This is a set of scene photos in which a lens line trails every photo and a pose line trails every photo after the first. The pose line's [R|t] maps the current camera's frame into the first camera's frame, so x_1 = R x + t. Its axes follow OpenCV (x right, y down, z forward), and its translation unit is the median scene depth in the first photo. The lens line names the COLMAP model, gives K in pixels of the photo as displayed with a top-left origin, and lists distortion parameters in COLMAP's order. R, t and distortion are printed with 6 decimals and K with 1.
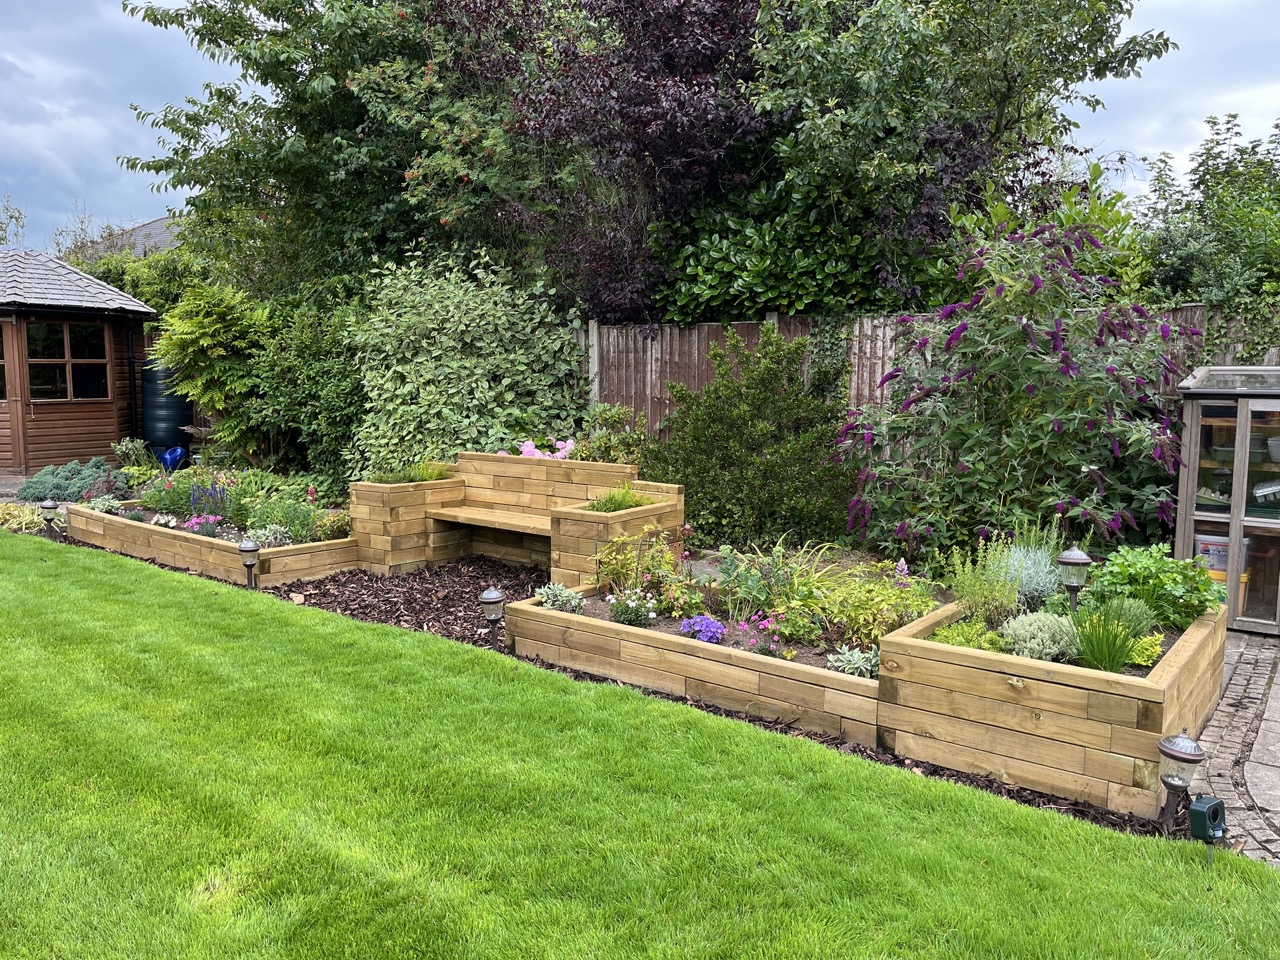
lens RADIAL K [[962.2, 0, 636.2], [0, 962.2, 477.0], [0, 0, 1]] dist [0.074345, -0.097474]
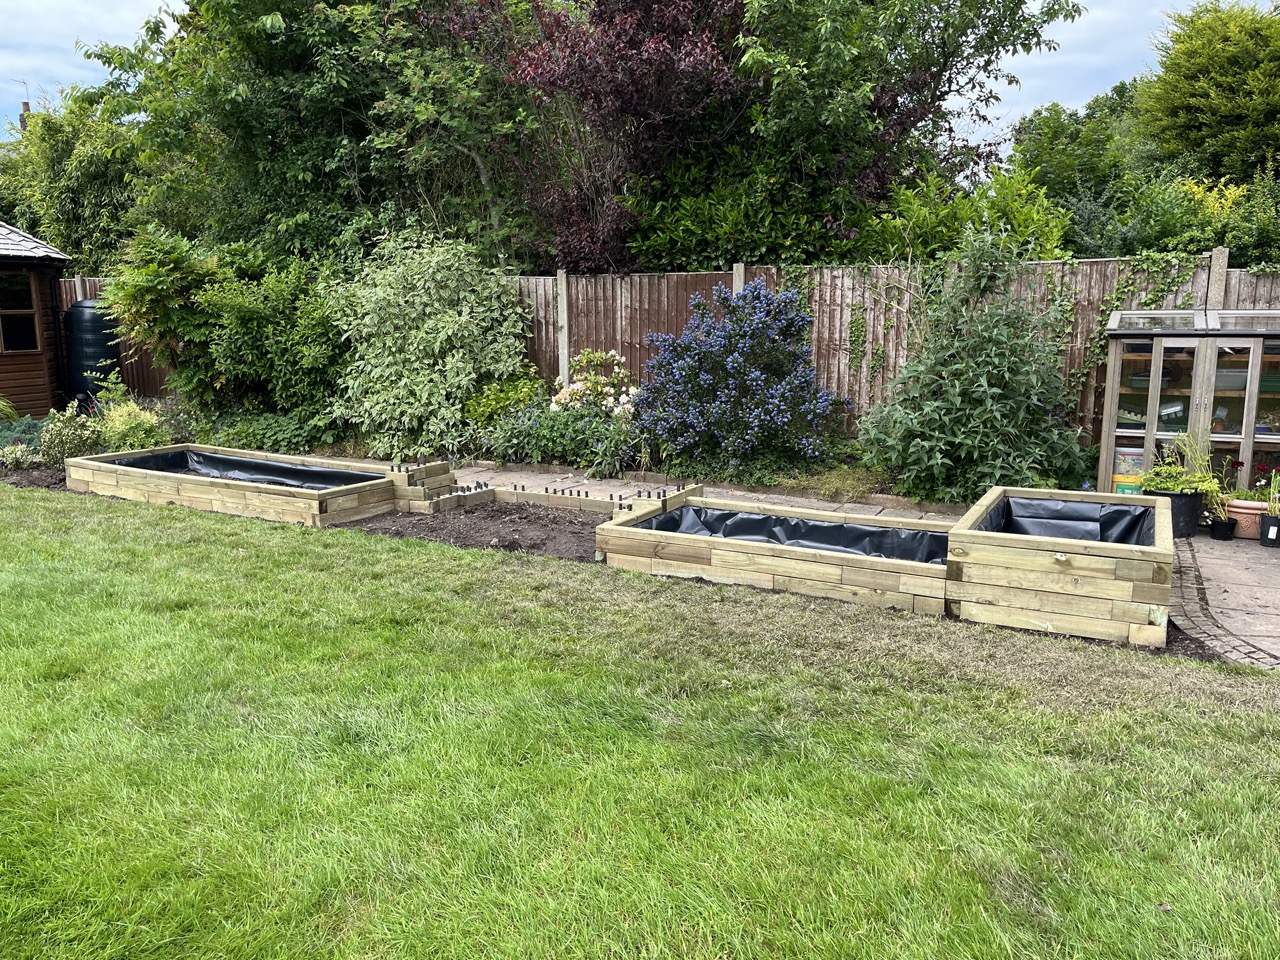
lens RADIAL K [[964.8, 0, 632.1], [0, 964.8, 475.9], [0, 0, 1]] dist [0.066139, -0.089506]
pose [[0.985528, -0.037616, 0.165287, -0.218142], [0.027595, 0.997663, 0.062511, 0.000182], [-0.167252, -0.057045, 0.984262, -0.113820]]
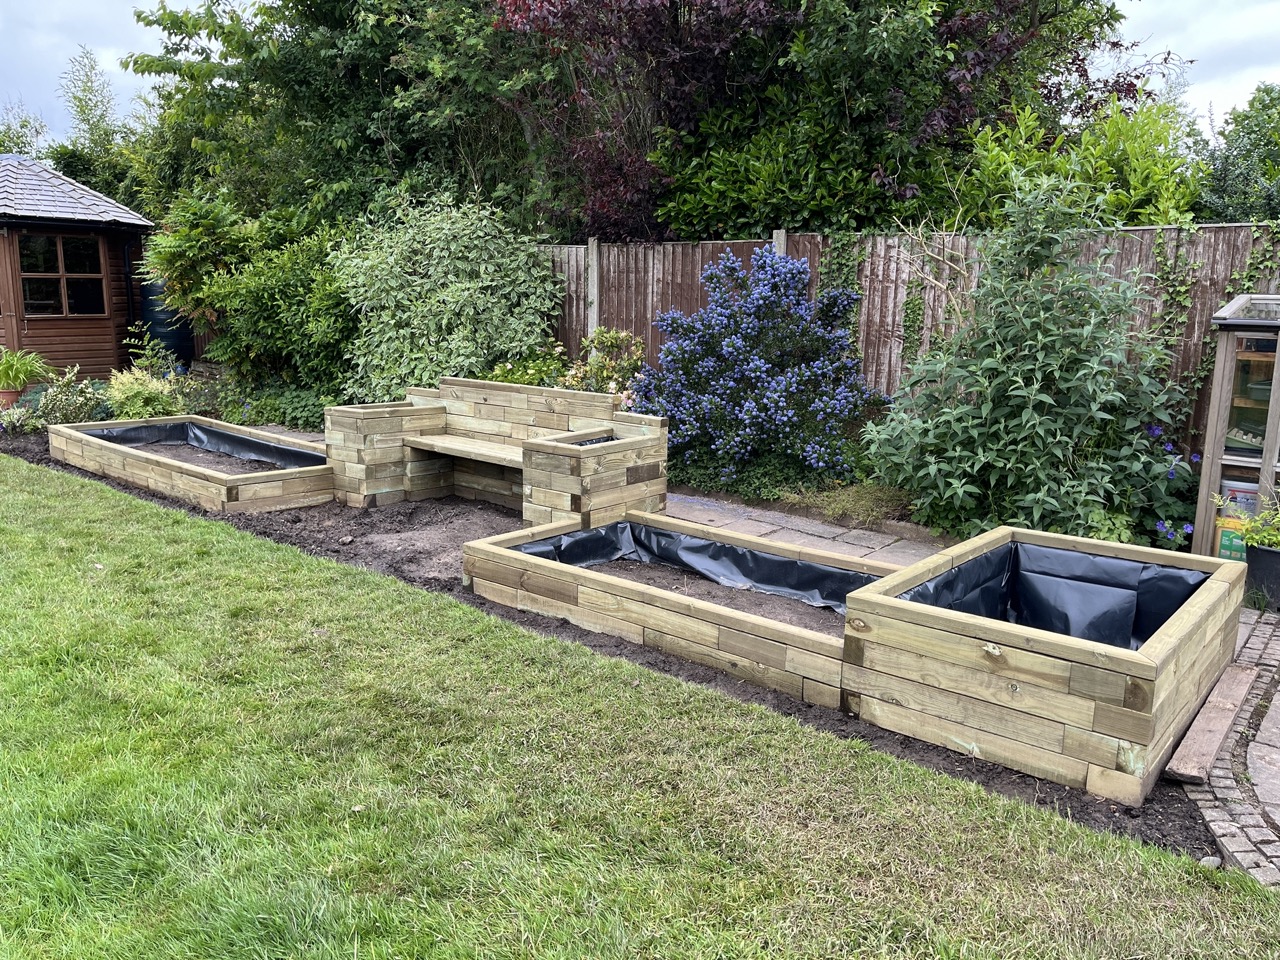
lens RADIAL K [[964.8, 0, 632.1], [0, 964.8, 475.9], [0, 0, 1]] dist [0.066139, -0.089506]
pose [[0.999059, 0.018929, -0.039017, 0.049751], [-0.015865, 0.996875, 0.077390, -0.006125], [0.040360, -0.076698, 0.996237, 0.058868]]
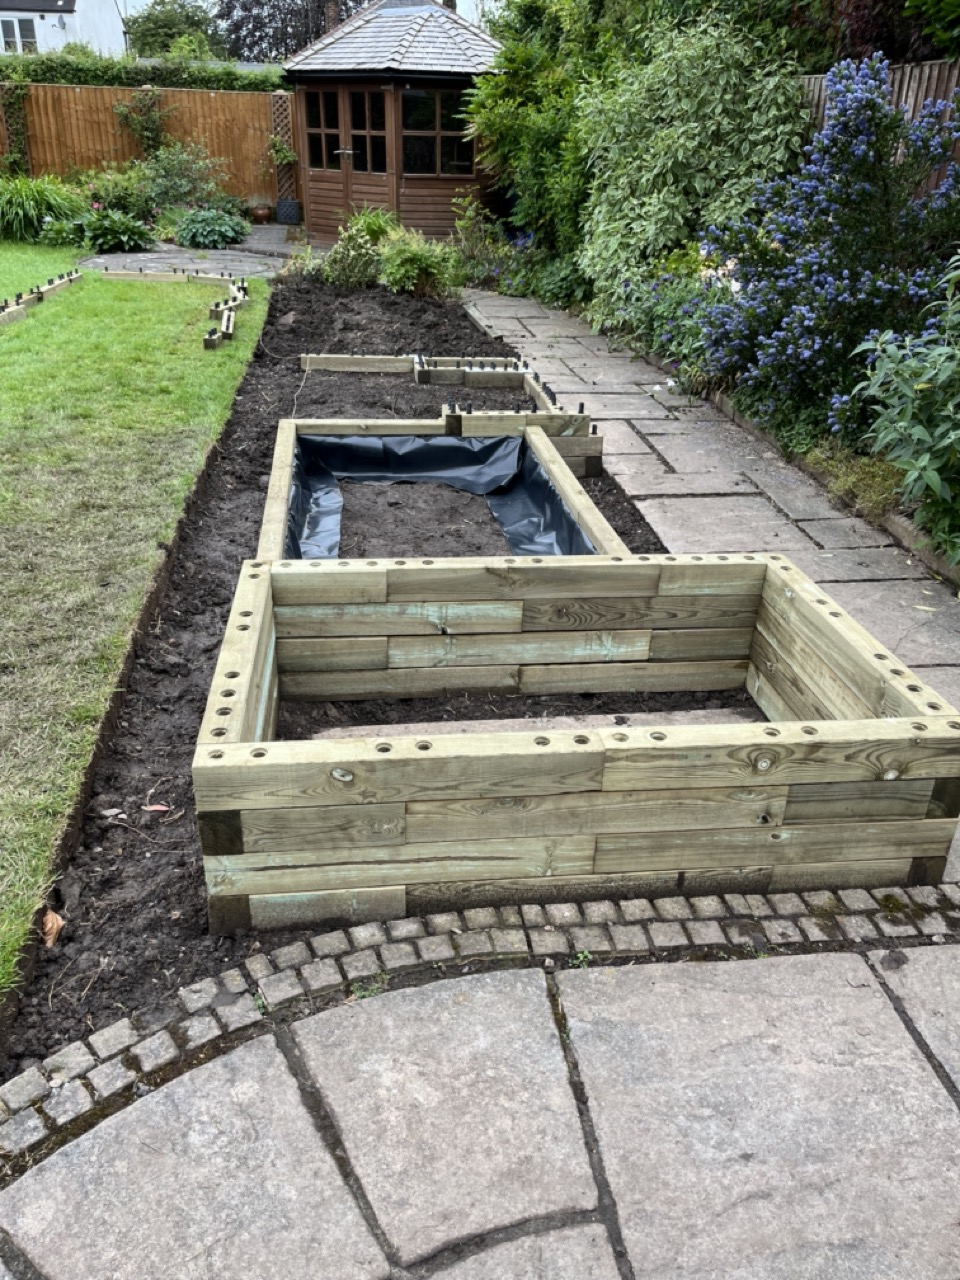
lens RADIAL K [[962.2, 0, 480.0], [0, 962.2, 640.0], [0, 0, 1]] dist [0.074345, -0.097474]
pose [[0.701462, 0.330799, -0.631287, 0.480009], [-0.097736, 0.922039, 0.374555, -0.024521], [0.705974, -0.201037, 0.679106, 0.377176]]
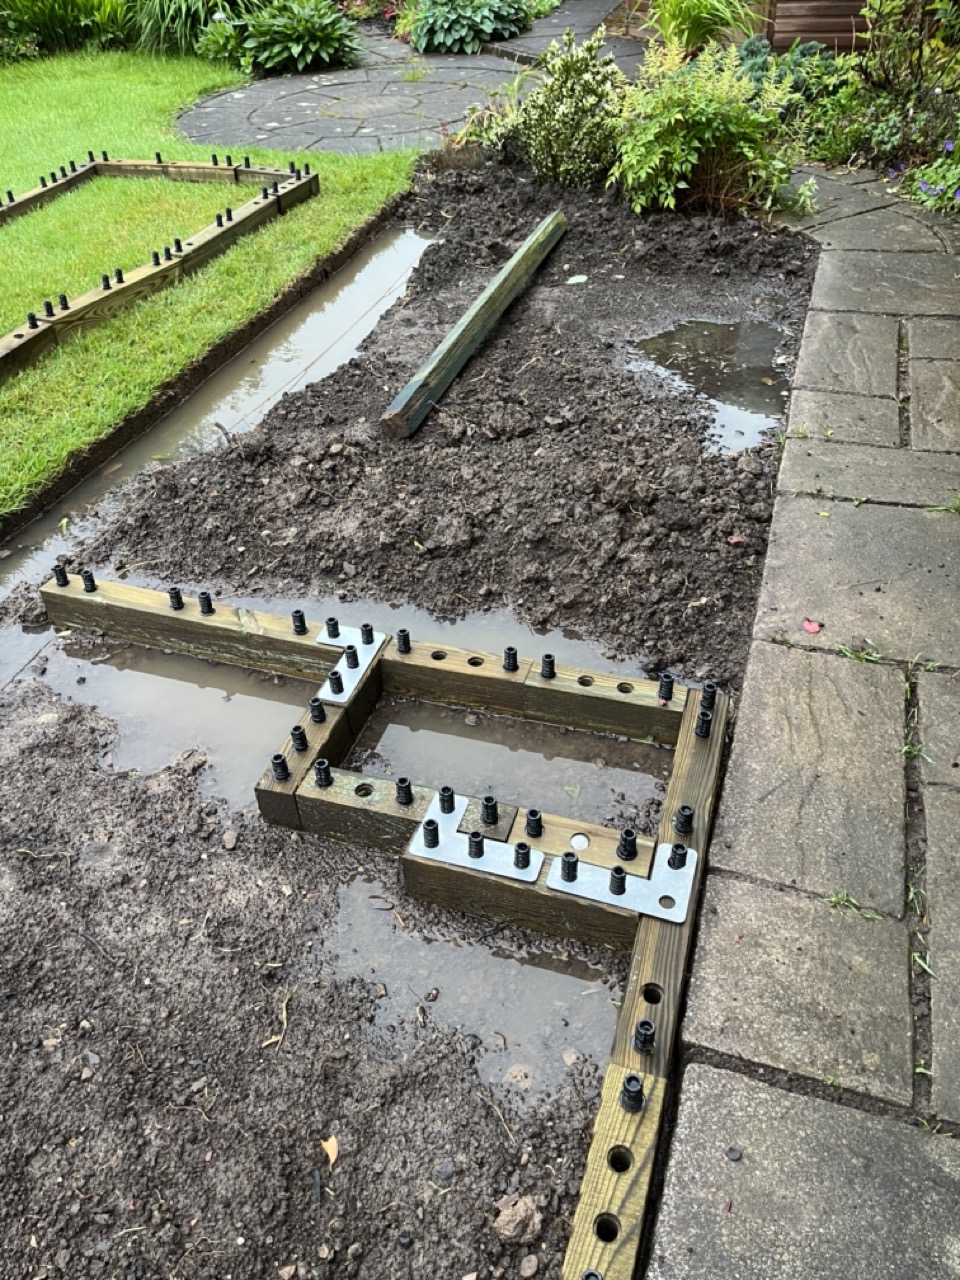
lens RADIAL K [[964.8, 0, 521.7], [0, 964.8, 639.8], [0, 0, 1]] dist [0.066139, -0.089506]
pose [[0.341186, 0.572590, -0.745475, -0.086773], [-0.043655, 0.801858, 0.595918, -0.096891], [0.938982, -0.170775, 0.298579, 1.065398]]
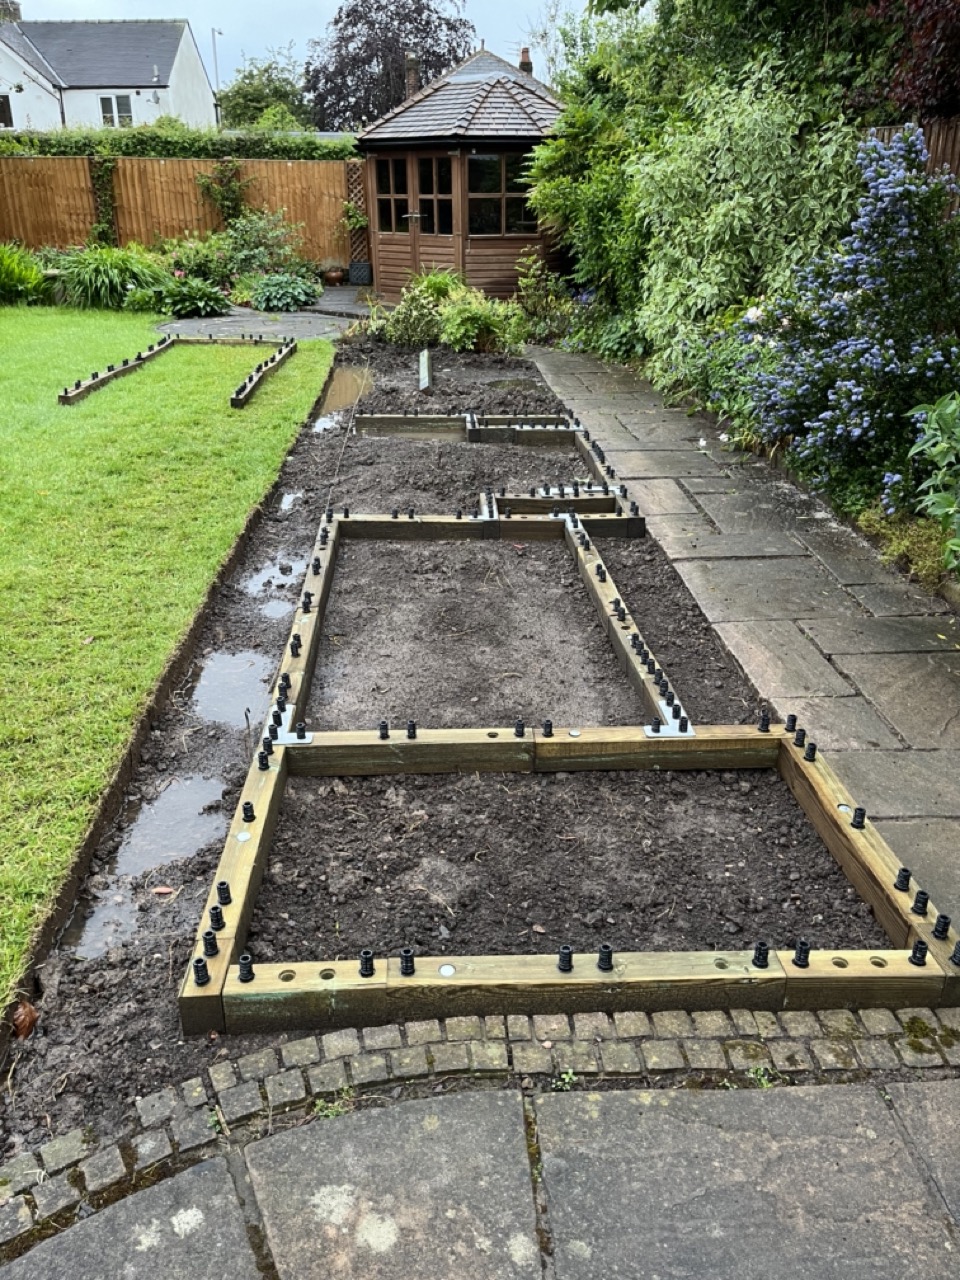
lens RADIAL K [[958.5, 0, 472.8], [0, 958.5, 642.8], [0, 0, 1]] dist [0.069930, -0.078374]
pose [[0.642581, 0.308407, -0.701409, 0.484241], [-0.077344, 0.936850, 0.341073, -0.033962], [0.762304, -0.164918, 0.625855, 0.406592]]
